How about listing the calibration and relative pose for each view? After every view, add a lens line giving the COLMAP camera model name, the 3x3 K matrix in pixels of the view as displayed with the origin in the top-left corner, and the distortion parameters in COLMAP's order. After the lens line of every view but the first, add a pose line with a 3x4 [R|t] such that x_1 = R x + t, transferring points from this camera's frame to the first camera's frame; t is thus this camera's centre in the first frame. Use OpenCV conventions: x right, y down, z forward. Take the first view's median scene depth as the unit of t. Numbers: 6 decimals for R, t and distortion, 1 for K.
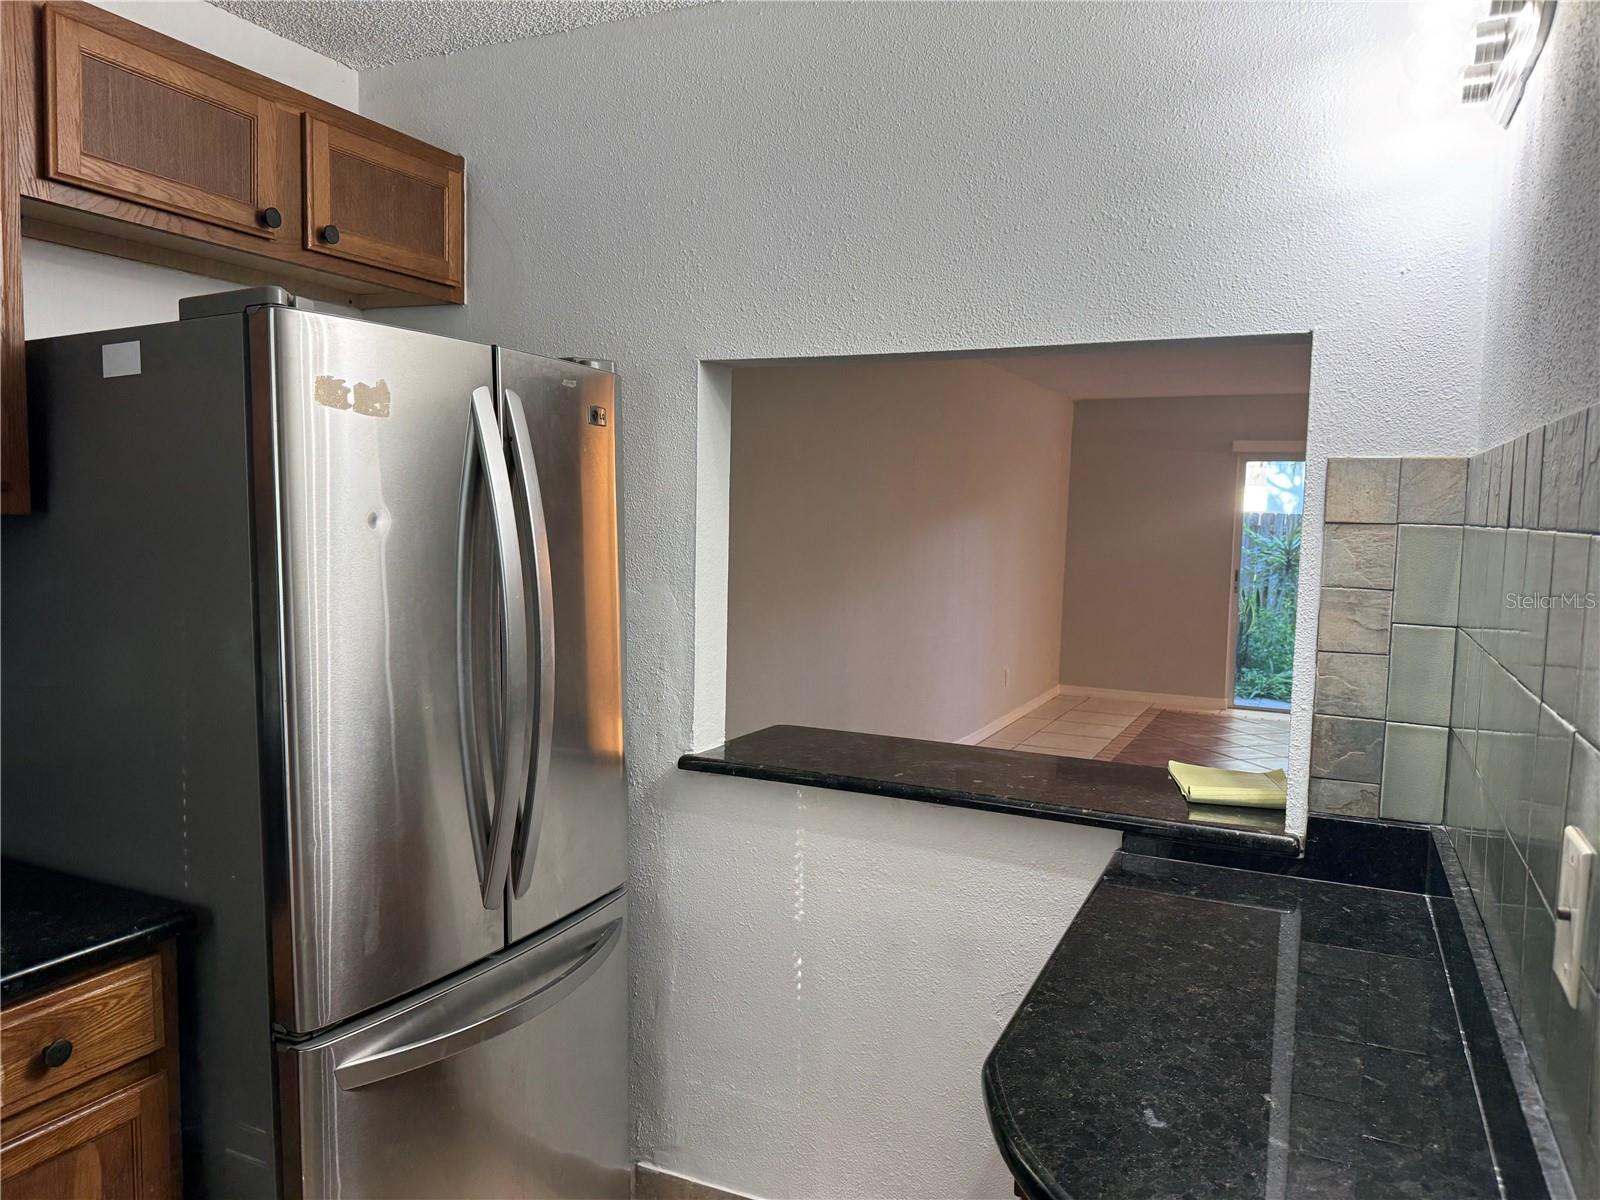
lens RADIAL K [[1135.7, 0, 799.1], [0, 1135.7, 607.9], [0, 0, 1]] dist [0.029974, -0.025502]
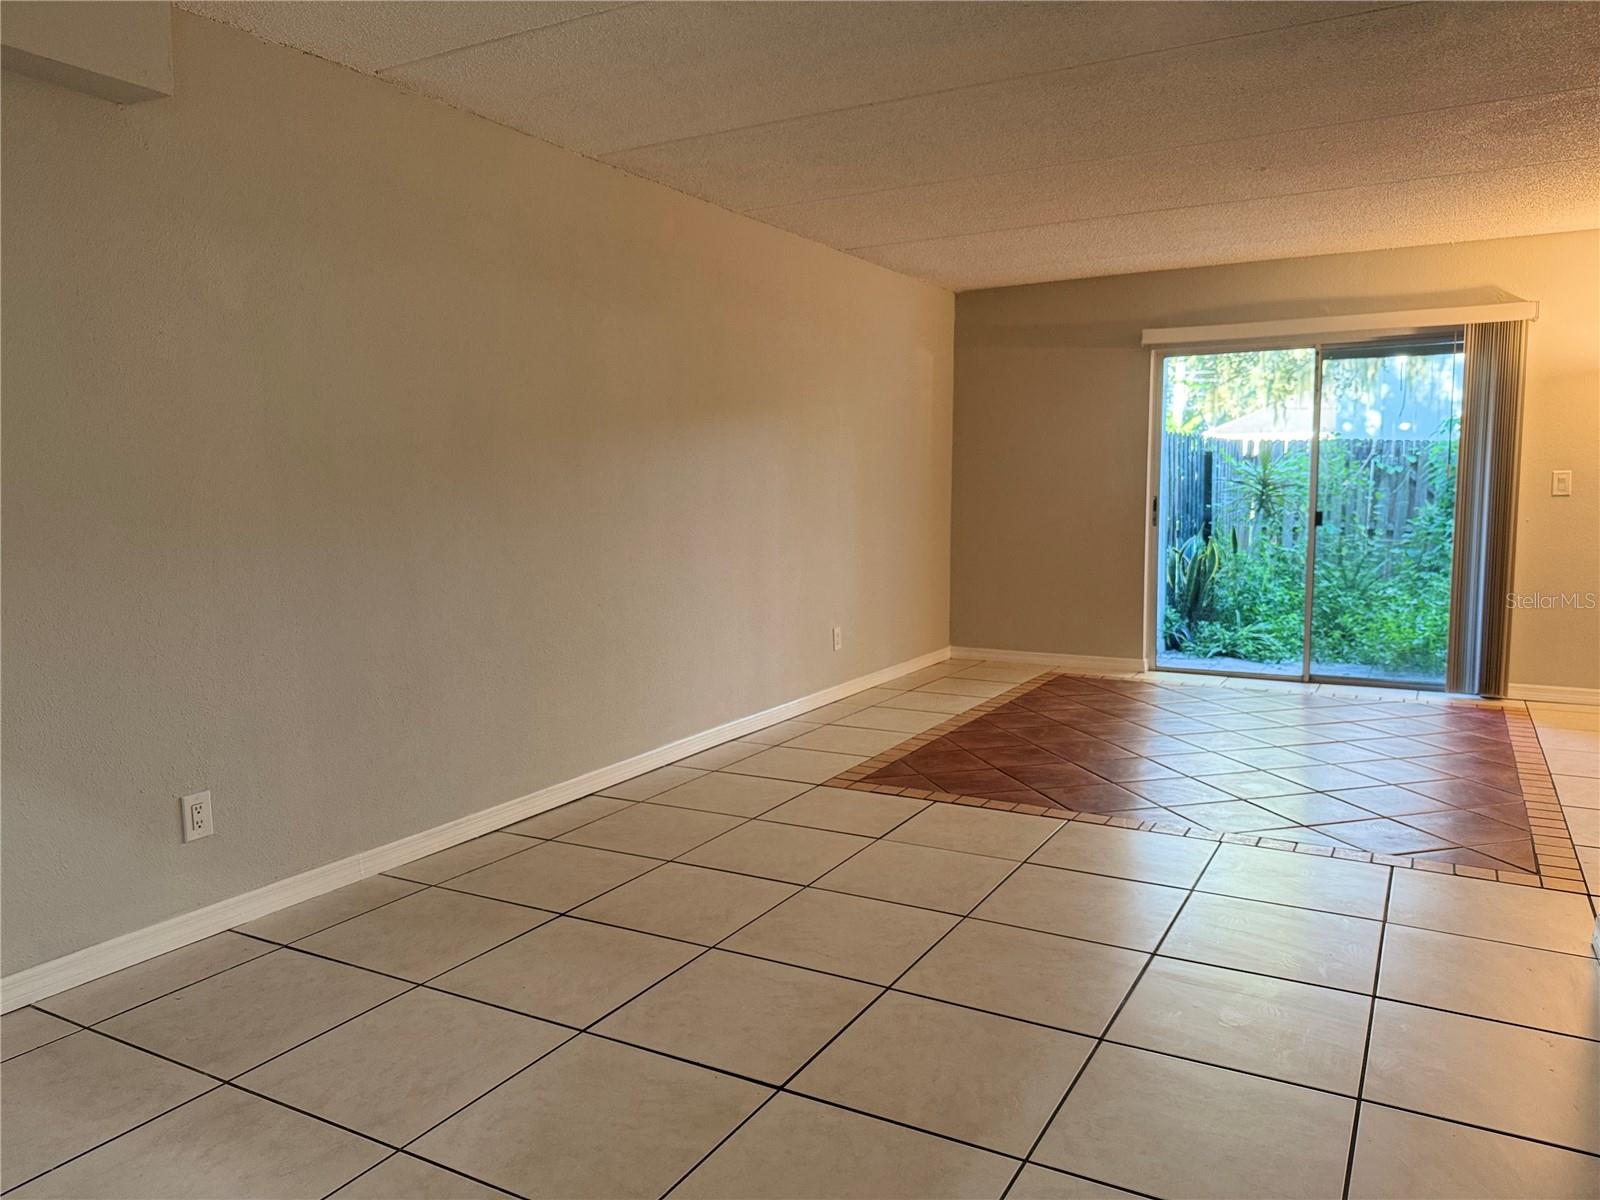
lens RADIAL K [[1115.8, 0, 800.0], [0, 1115.8, 600.0], [0, 0, 1]] dist [0.071936, -0.131117]
pose [[0.996745, -0.023327, -0.077171, 0.189063], [0.024917, 0.999495, 0.019699, 0.016601], [0.076673, -0.021558, 0.996823, 0.195248]]
